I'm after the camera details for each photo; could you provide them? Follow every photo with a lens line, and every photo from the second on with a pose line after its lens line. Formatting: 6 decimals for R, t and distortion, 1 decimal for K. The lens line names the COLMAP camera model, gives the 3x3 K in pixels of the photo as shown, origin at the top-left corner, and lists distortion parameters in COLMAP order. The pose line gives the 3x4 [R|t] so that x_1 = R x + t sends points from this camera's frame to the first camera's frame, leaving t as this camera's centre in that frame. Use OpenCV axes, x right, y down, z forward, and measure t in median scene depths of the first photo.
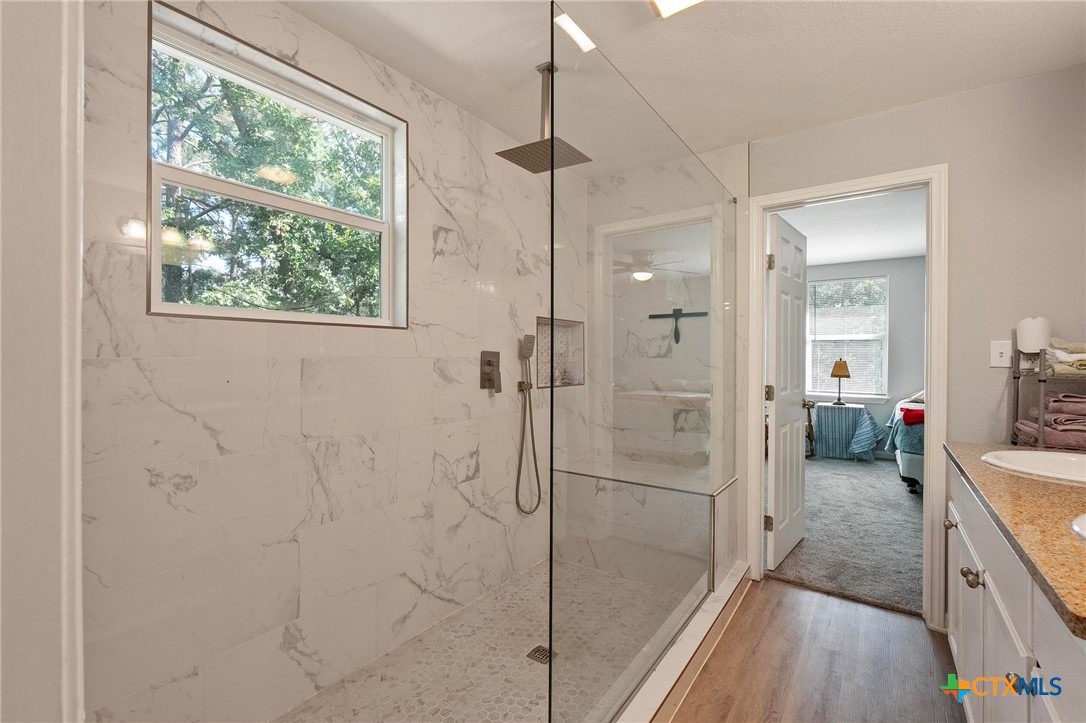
lens RADIAL K [[483.9, 0, 543.0], [0, 483.9, 361.5], [0, 0, 1]] dist [0.000087, 0.000020]
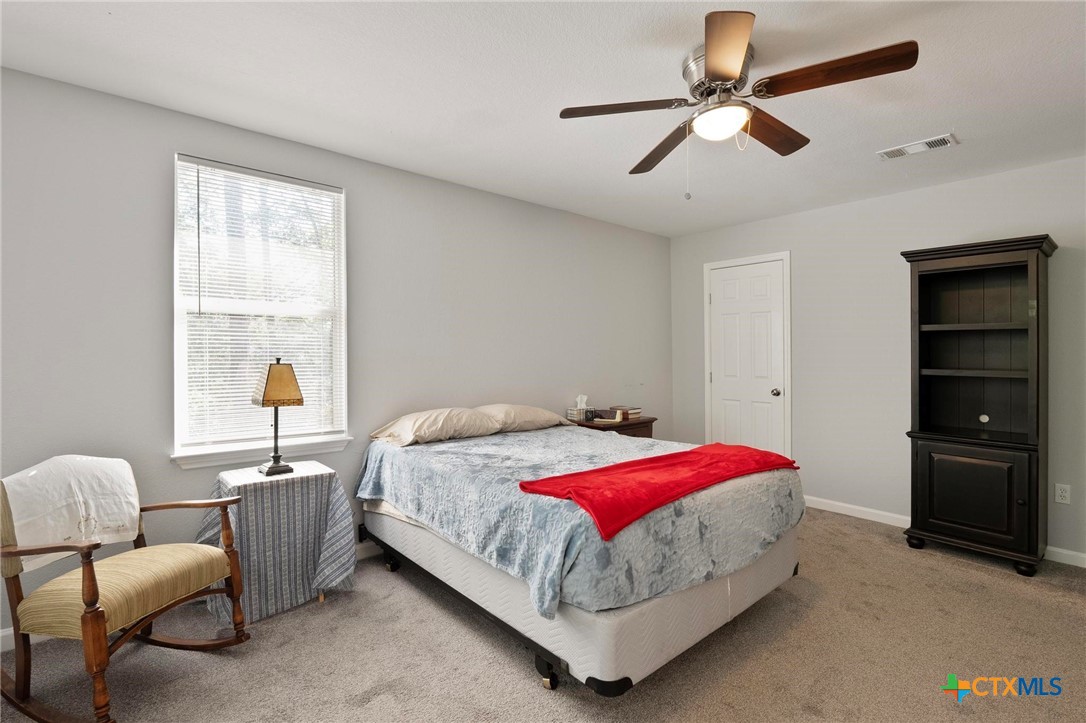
lens RADIAL K [[503.5, 0, 543.0], [0, 503.5, 361.5], [0, 0, 1]] dist [-0.000858, -0.000090]
pose [[0.239092, -0.008838, 0.970957, 0.254786], [0.005820, 0.999954, 0.007669, -0.005917], [-0.970979, 0.003817, 0.239133, 0.680846]]
